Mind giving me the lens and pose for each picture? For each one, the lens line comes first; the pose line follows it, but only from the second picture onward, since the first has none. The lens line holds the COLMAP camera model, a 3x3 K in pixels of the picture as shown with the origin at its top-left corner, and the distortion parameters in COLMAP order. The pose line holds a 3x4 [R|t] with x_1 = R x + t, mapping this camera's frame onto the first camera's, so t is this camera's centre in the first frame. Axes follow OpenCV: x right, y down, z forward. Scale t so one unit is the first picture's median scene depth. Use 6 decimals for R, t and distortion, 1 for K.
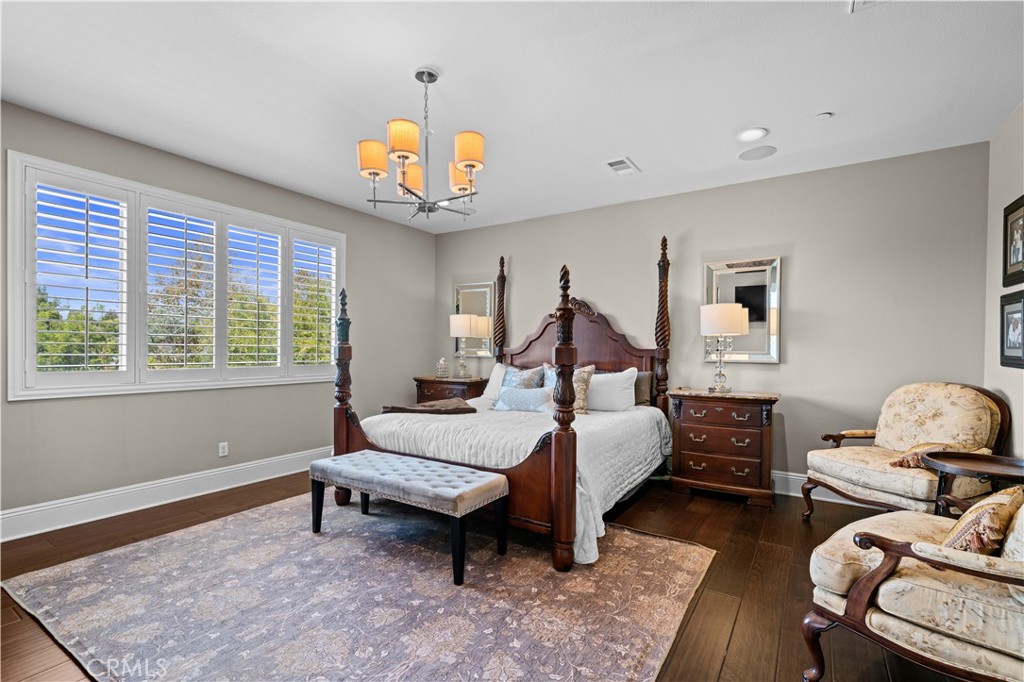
lens RADIAL K [[471.5, 0, 541.2], [0, 471.5, 352.4], [0, 0, 1]] dist [0.004200, 0.000462]
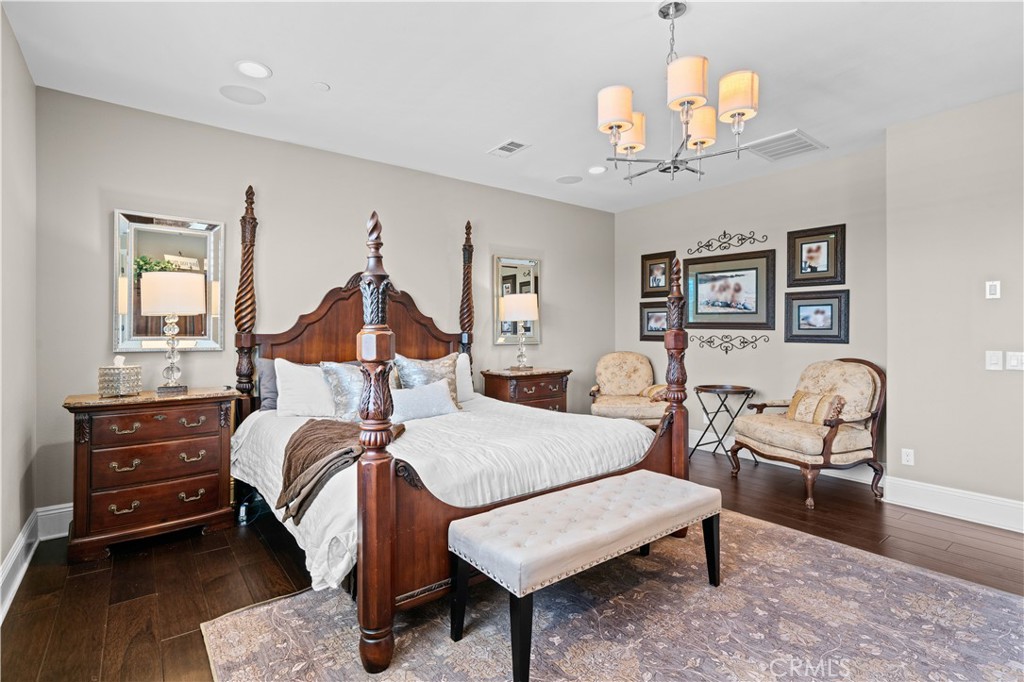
lens RADIAL K [[471.5, 0, 513.7], [0, 471.5, 331.9], [0, 0, 1]] dist [0.004200, 0.000462]
pose [[0.366819, -0.008233, 0.930256, -0.970145], [0.011273, 0.999927, 0.004404, -0.020841], [-0.930224, 0.008871, 0.366885, 0.826910]]
